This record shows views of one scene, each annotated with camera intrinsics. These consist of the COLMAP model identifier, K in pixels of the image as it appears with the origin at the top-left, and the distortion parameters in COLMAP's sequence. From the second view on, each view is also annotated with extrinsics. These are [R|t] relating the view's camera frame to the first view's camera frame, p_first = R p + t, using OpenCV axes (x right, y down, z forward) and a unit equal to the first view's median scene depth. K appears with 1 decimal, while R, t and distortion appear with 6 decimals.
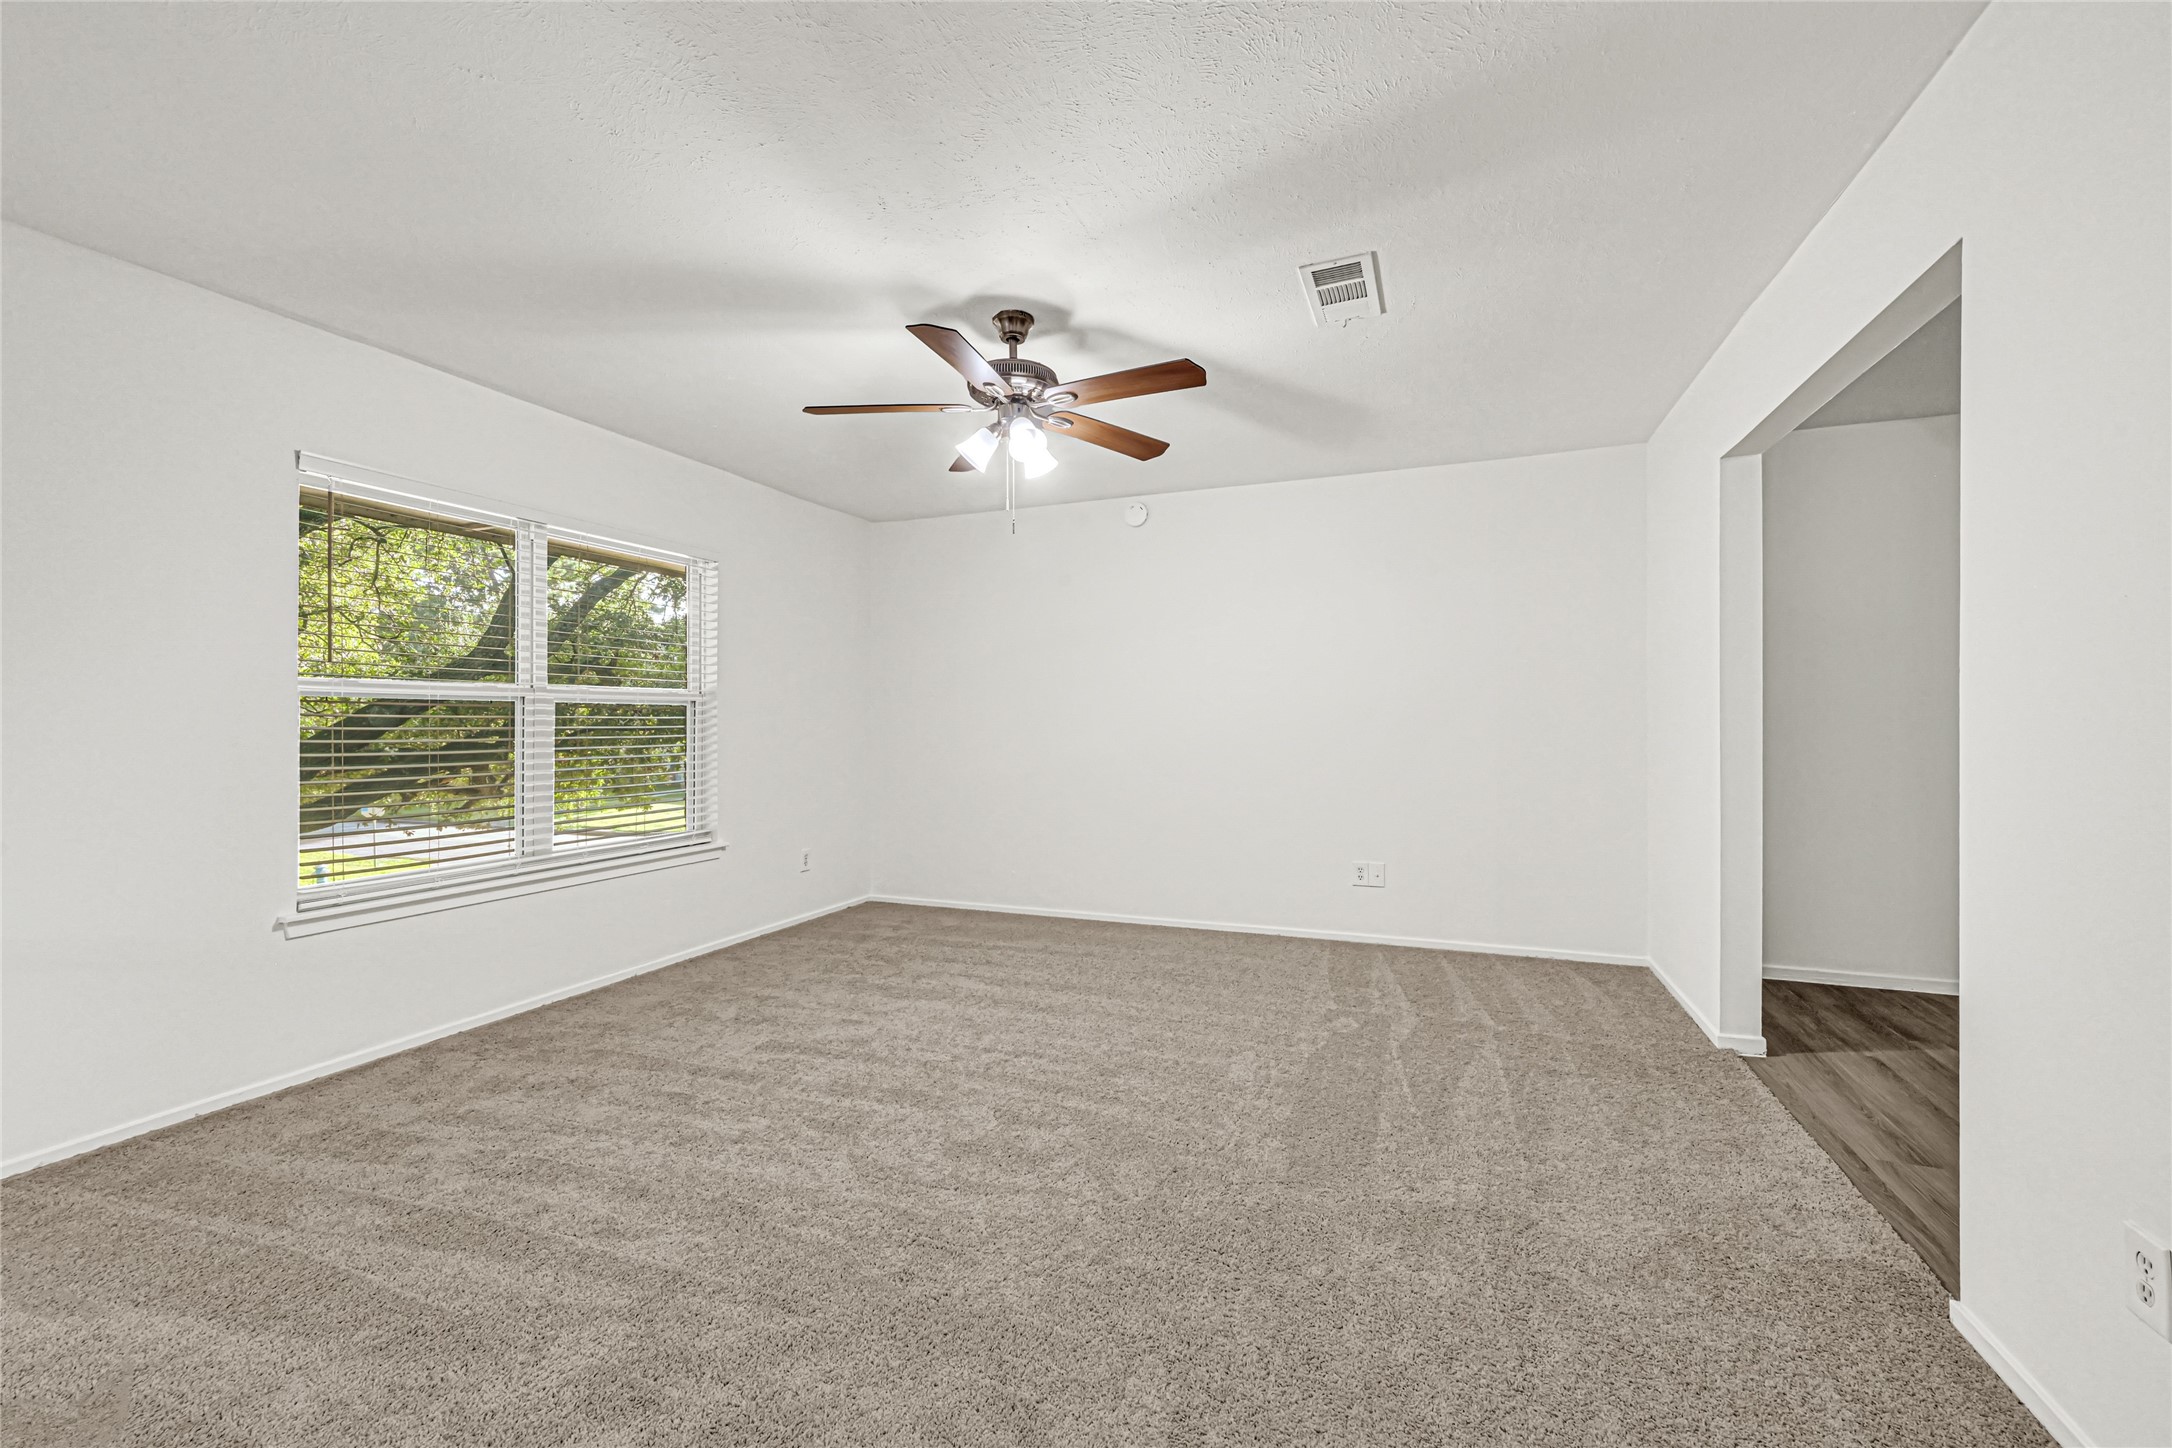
lens RADIAL K [[865.6, 0, 1075.3], [0, 865.6, 737.5], [0, 0, 1]] dist [-0.000482, -0.000208]
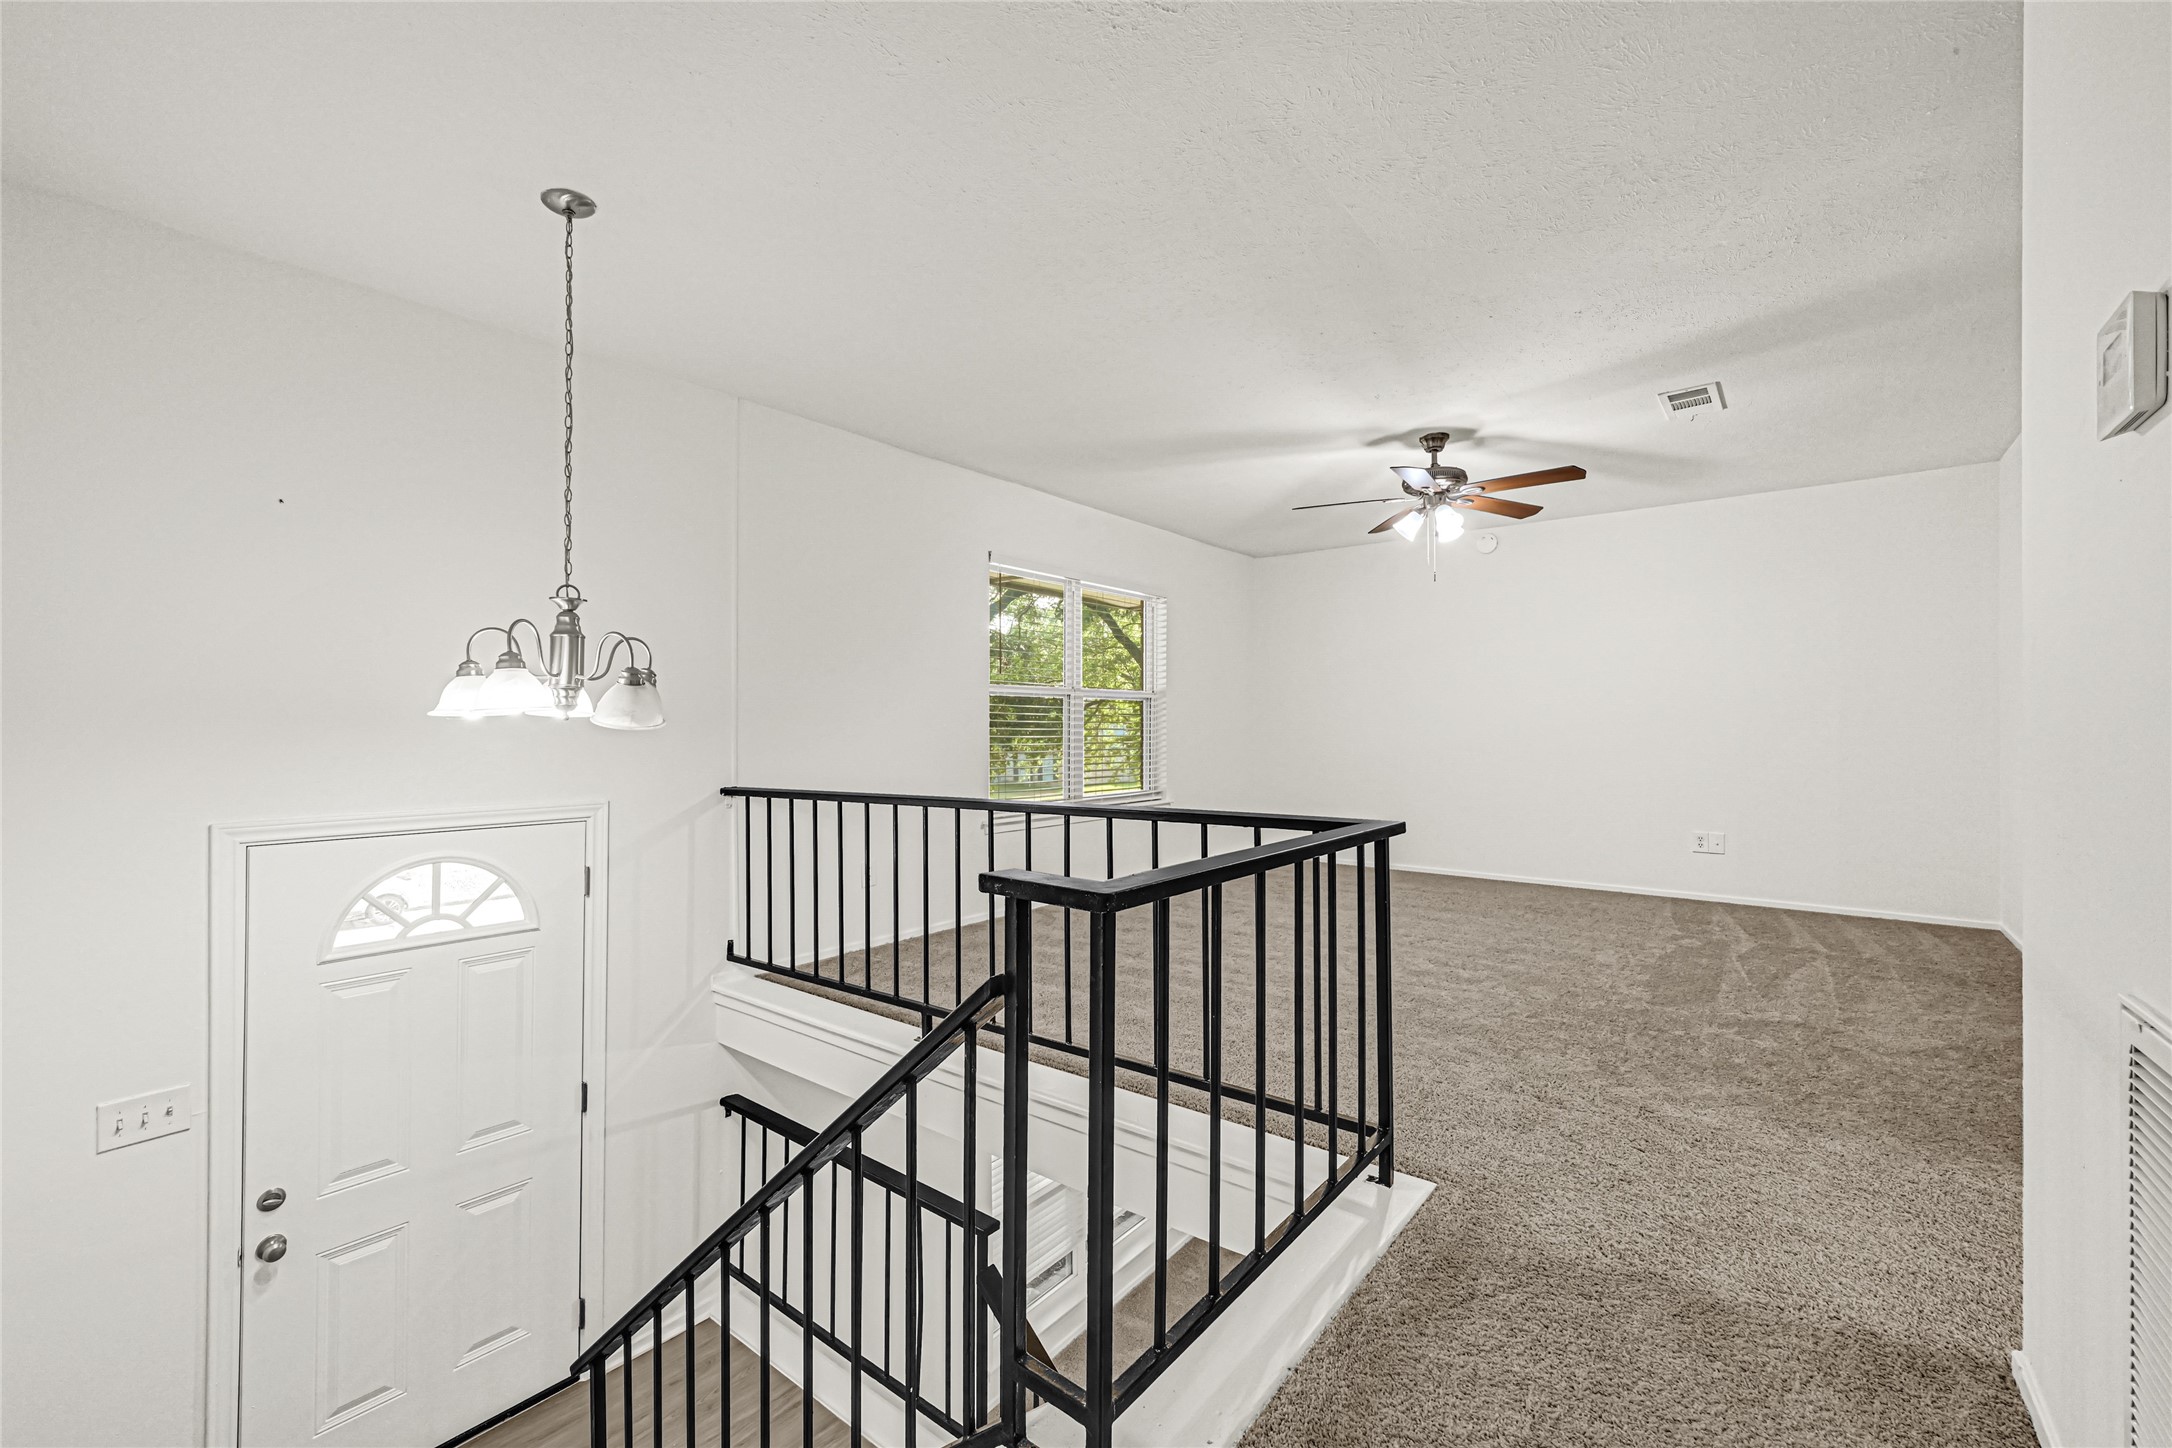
lens RADIAL K [[865.6, 0, 1092.2], [0, 865.6, 729.9], [0, 0, 1]] dist [-0.000482, -0.000208]
pose [[0.959175, 0.004711, -0.282775, -0.211321], [-0.007418, 0.999936, -0.008503, 0.035828], [0.282717, 0.010253, 0.959148, -0.581913]]
